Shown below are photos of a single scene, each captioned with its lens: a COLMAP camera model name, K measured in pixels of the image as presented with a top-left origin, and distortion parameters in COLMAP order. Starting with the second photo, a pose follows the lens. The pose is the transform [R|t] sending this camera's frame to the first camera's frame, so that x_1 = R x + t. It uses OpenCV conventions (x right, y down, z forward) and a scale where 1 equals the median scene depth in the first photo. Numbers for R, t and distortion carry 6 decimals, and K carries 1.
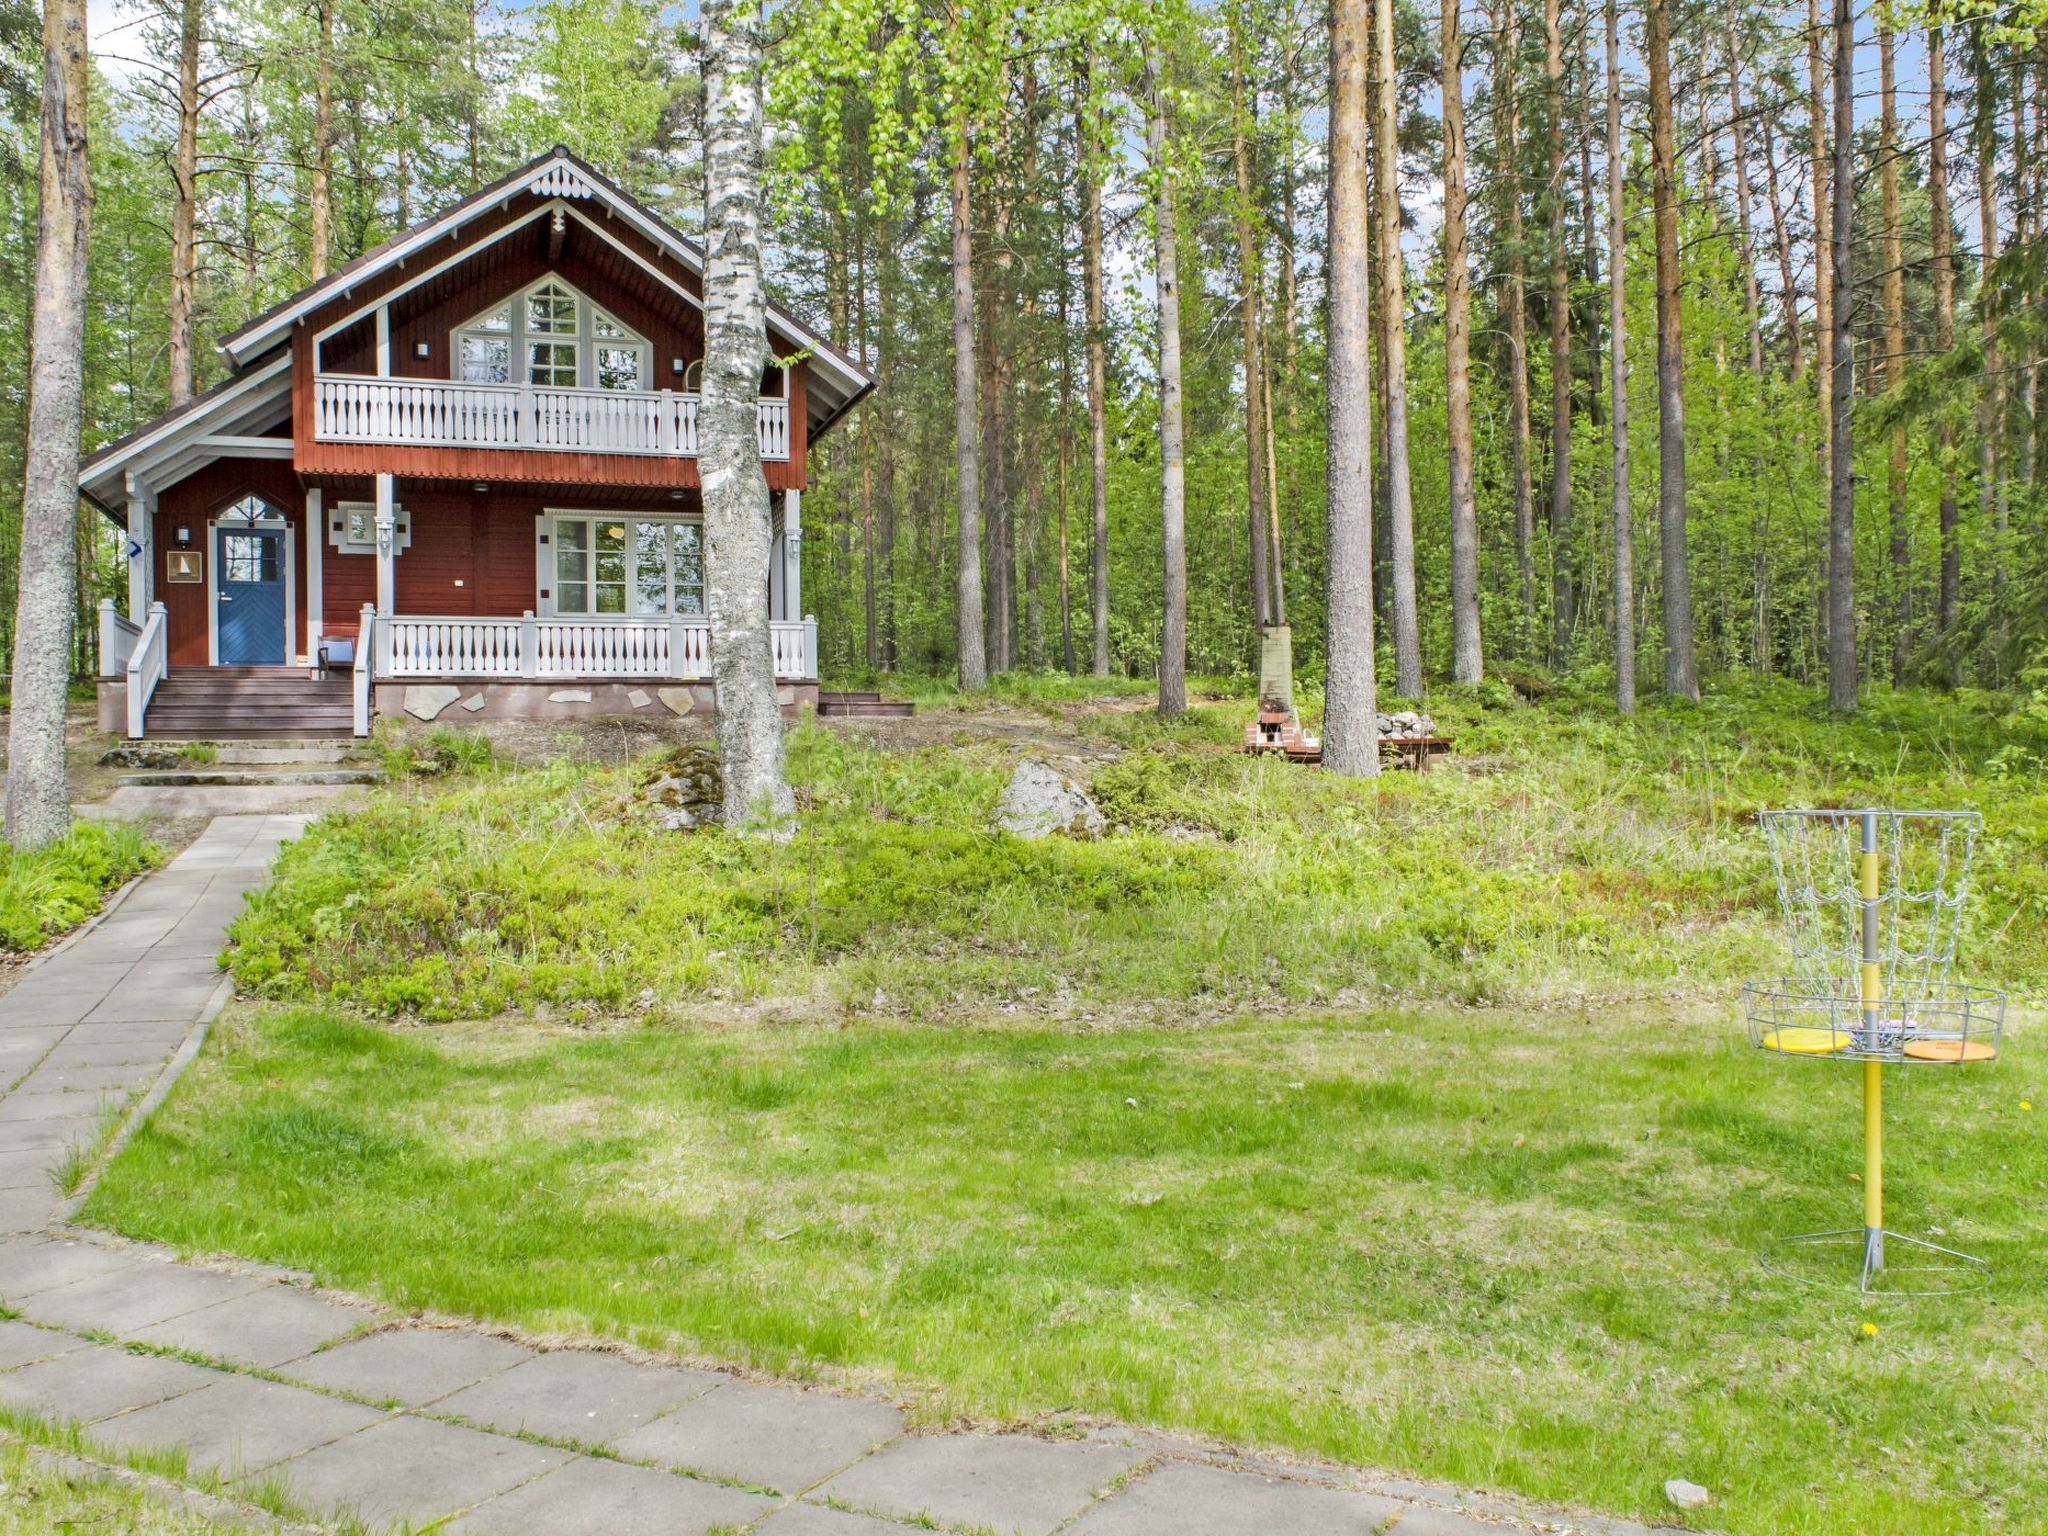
lens RADIAL K [[1814.0, 0, 1024.0], [0, 1814.0, 768.0], [0, 0, 1]] dist [0.007402, 0.006001]
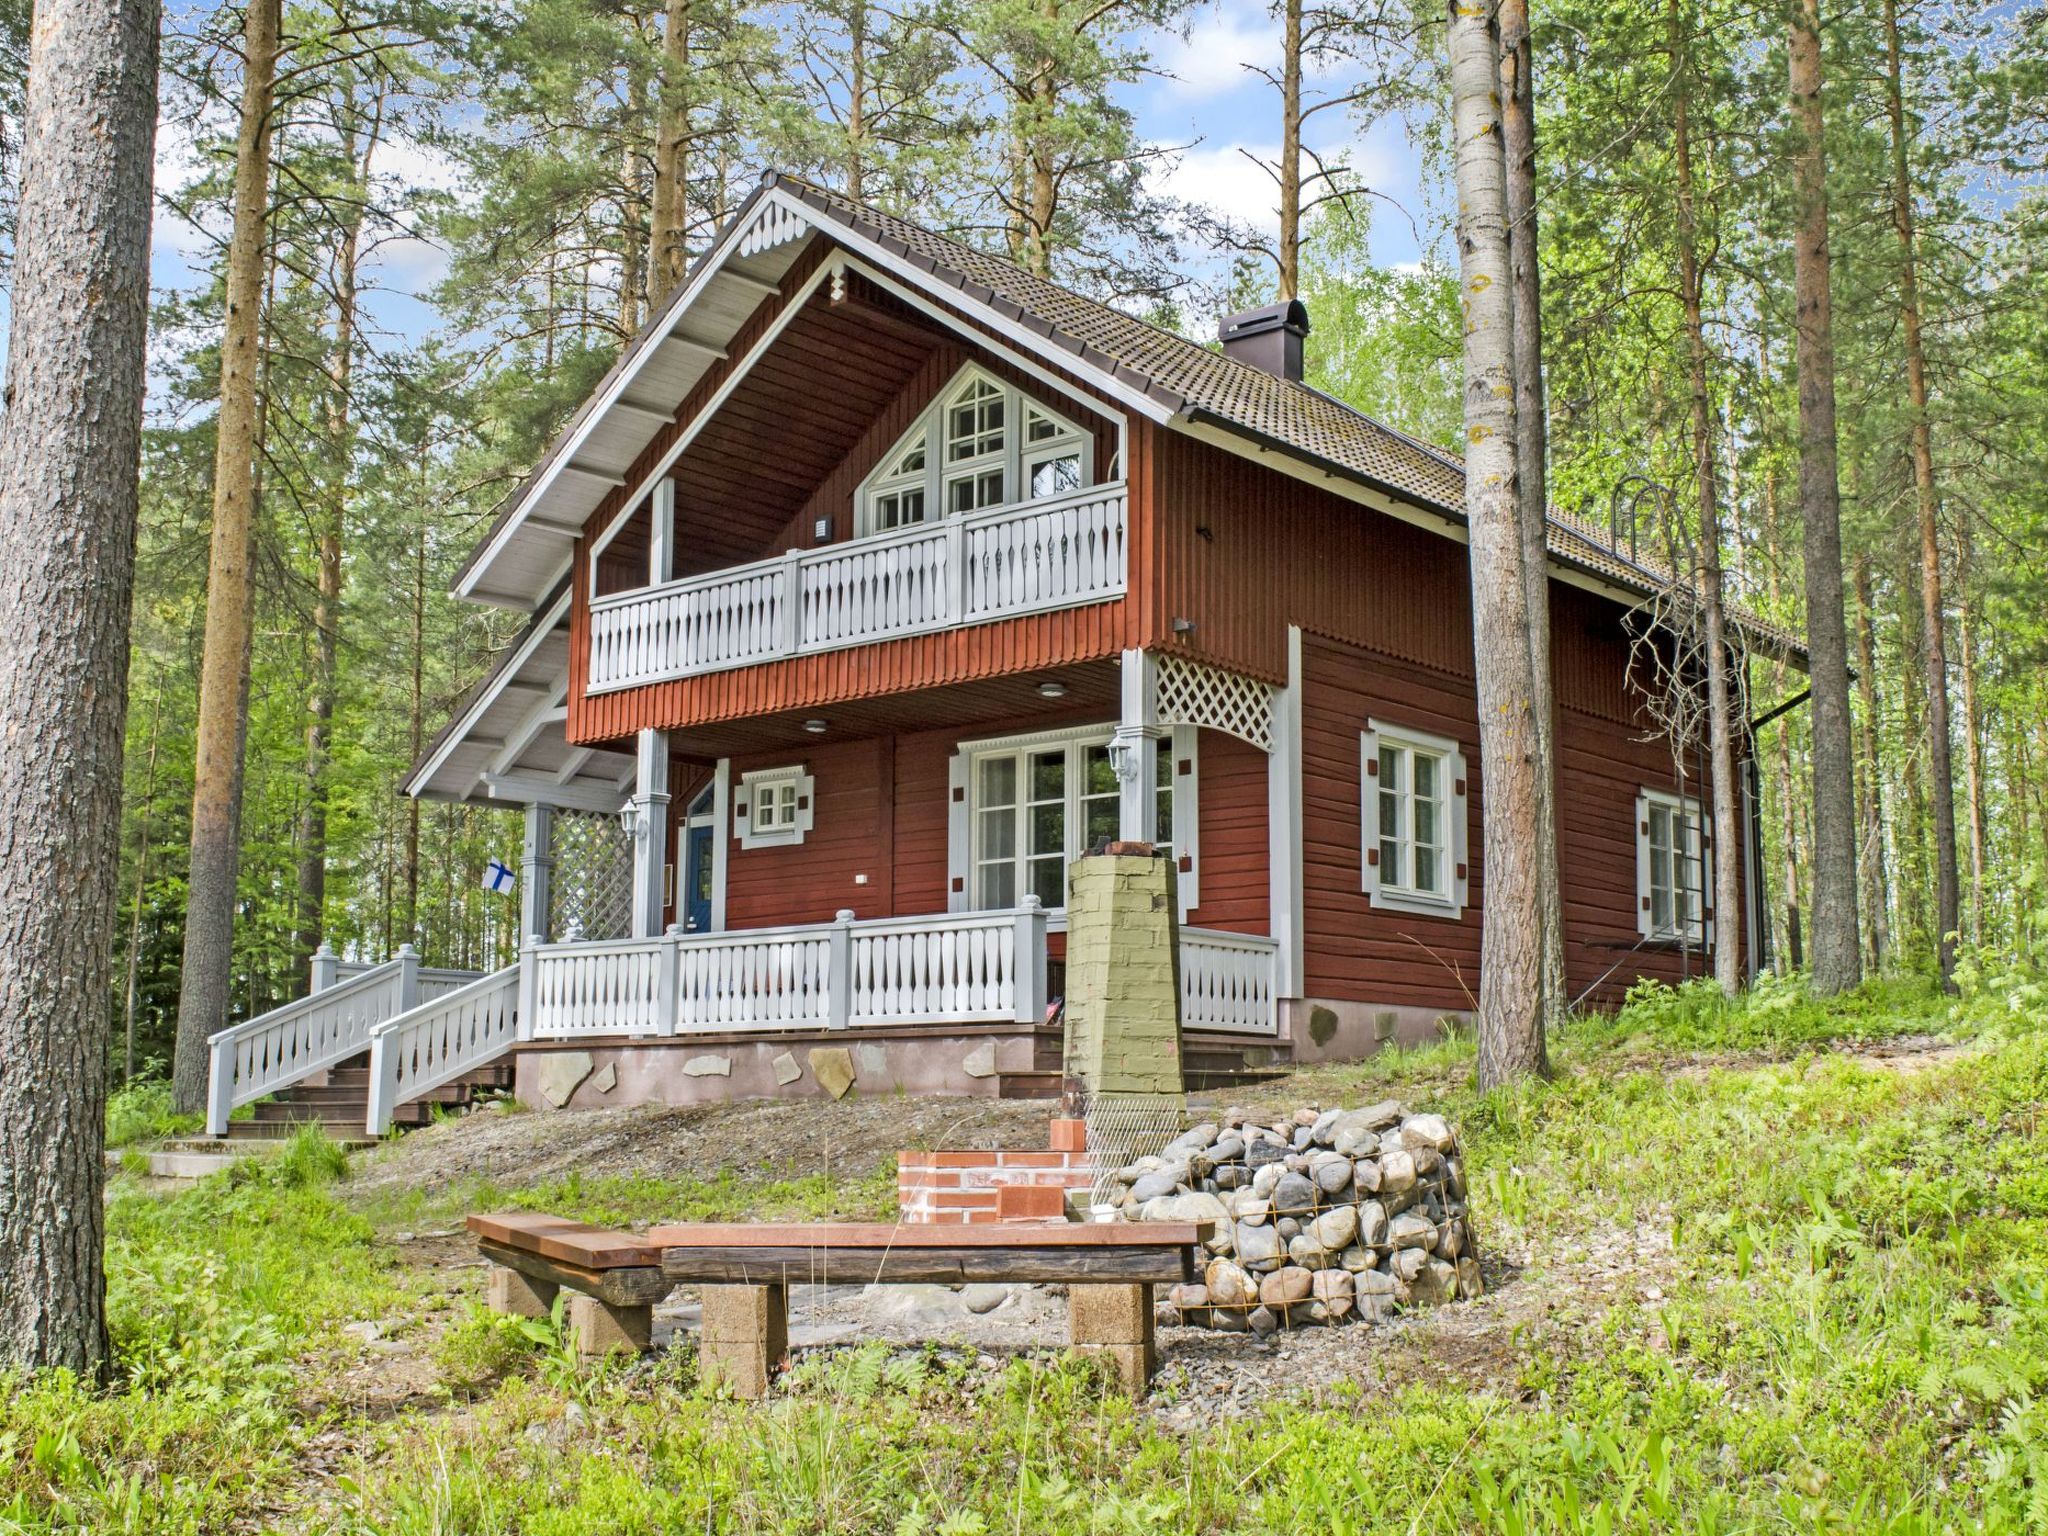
lens RADIAL K [[2323.7, 0, 1024.0], [0, 2323.7, 768.0], [0, 0, 1]] dist [0.000268, -0.002081]
pose [[0.518503, -0.115060, -0.847299, 0.426137], [-0.006609, 0.990336, -0.138528, -0.029977], [0.855050, 0.077427, 0.512732, 0.663494]]
